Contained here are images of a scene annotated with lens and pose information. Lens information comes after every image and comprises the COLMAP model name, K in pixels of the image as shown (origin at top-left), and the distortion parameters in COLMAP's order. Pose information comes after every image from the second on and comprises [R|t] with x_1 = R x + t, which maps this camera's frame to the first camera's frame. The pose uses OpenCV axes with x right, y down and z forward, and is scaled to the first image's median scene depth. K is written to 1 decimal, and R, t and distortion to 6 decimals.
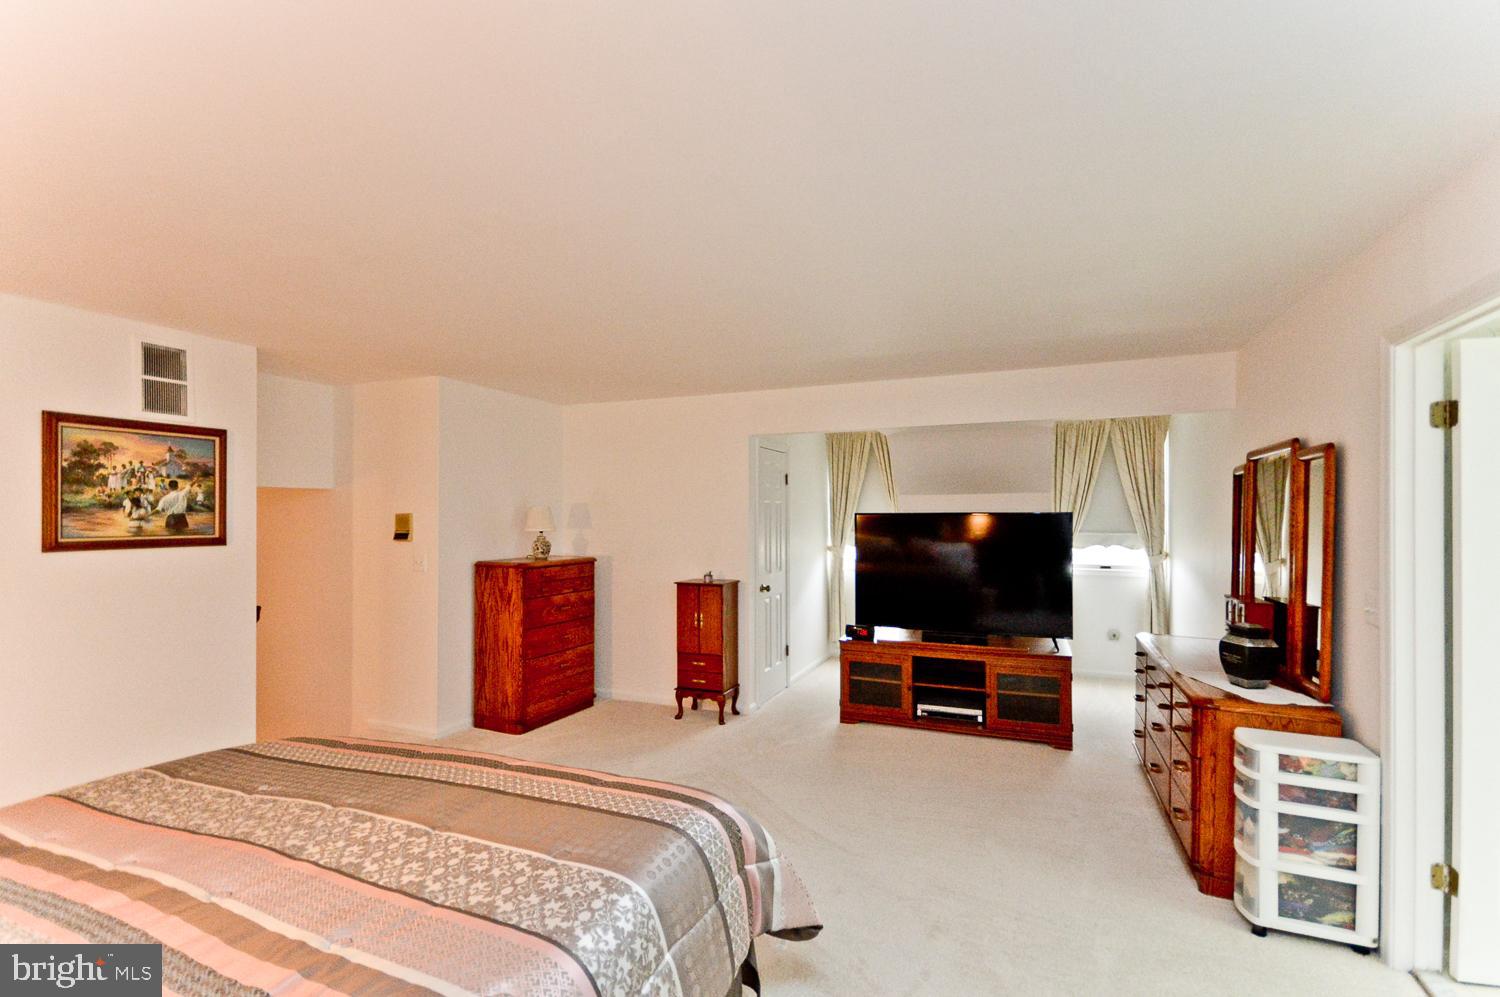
lens RADIAL K [[675.5, 0, 750.0], [0, 675.5, 498.5], [0, 0, 1]] dist [0.000907, 0.000026]
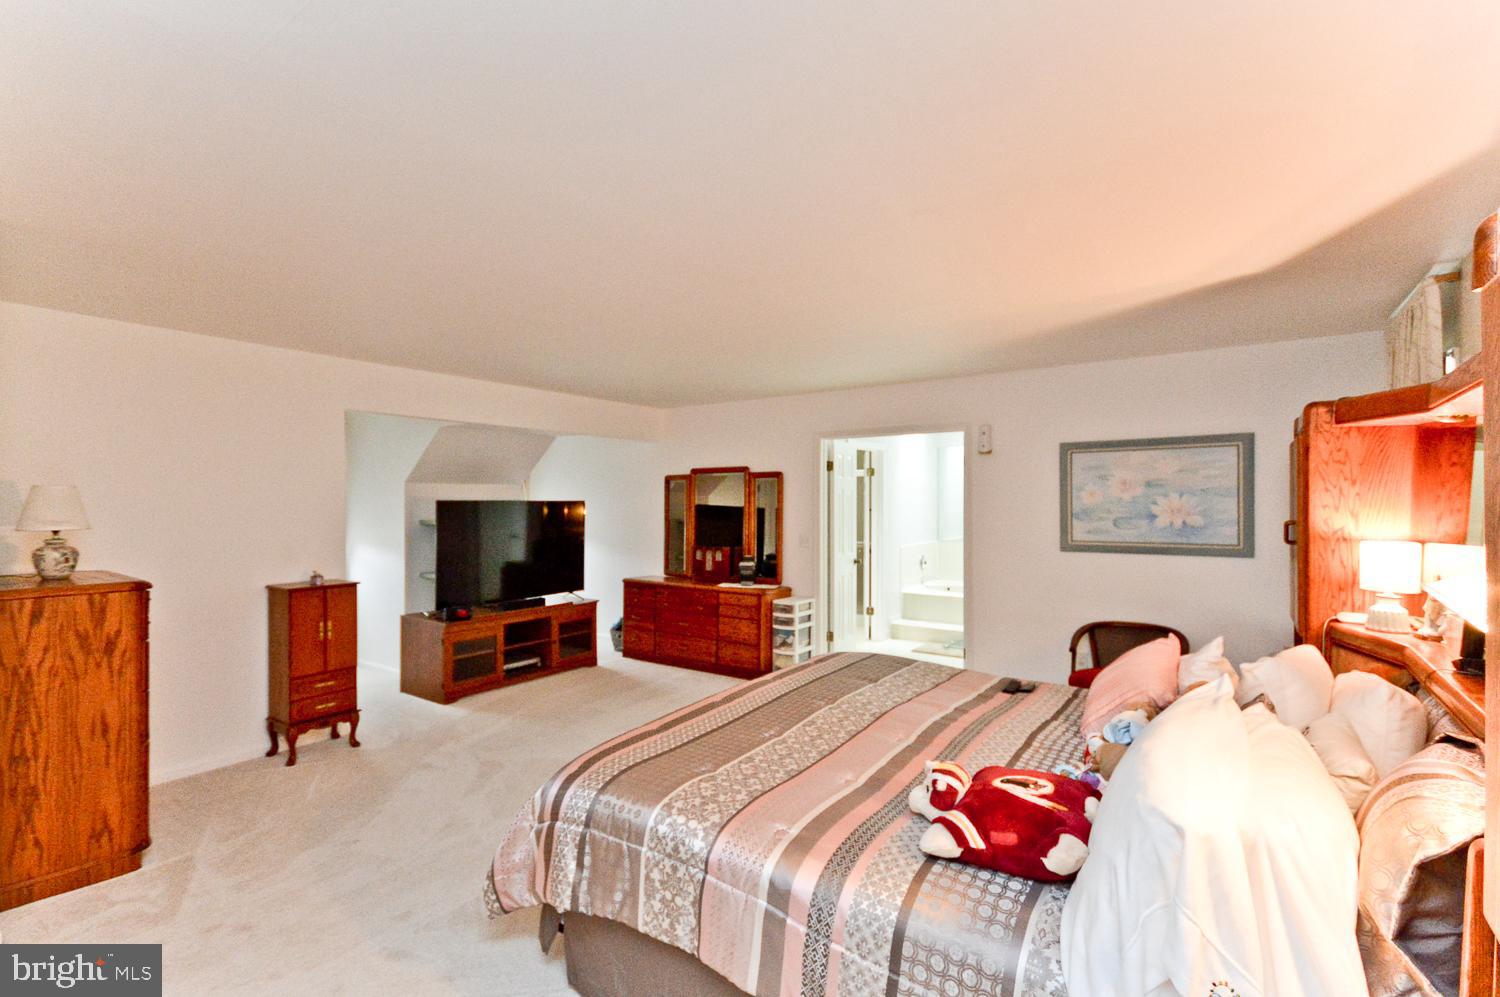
lens RADIAL K [[675.5, 0, 750.0], [0, 675.5, 498.5], [0, 0, 1]] dist [0.000907, 0.000026]
pose [[0.224704, 0.007937, 0.974395, -0.796623], [-0.025184, 0.999680, -0.002335, 0.009081], [-0.974102, -0.024015, 0.224832, 0.330580]]
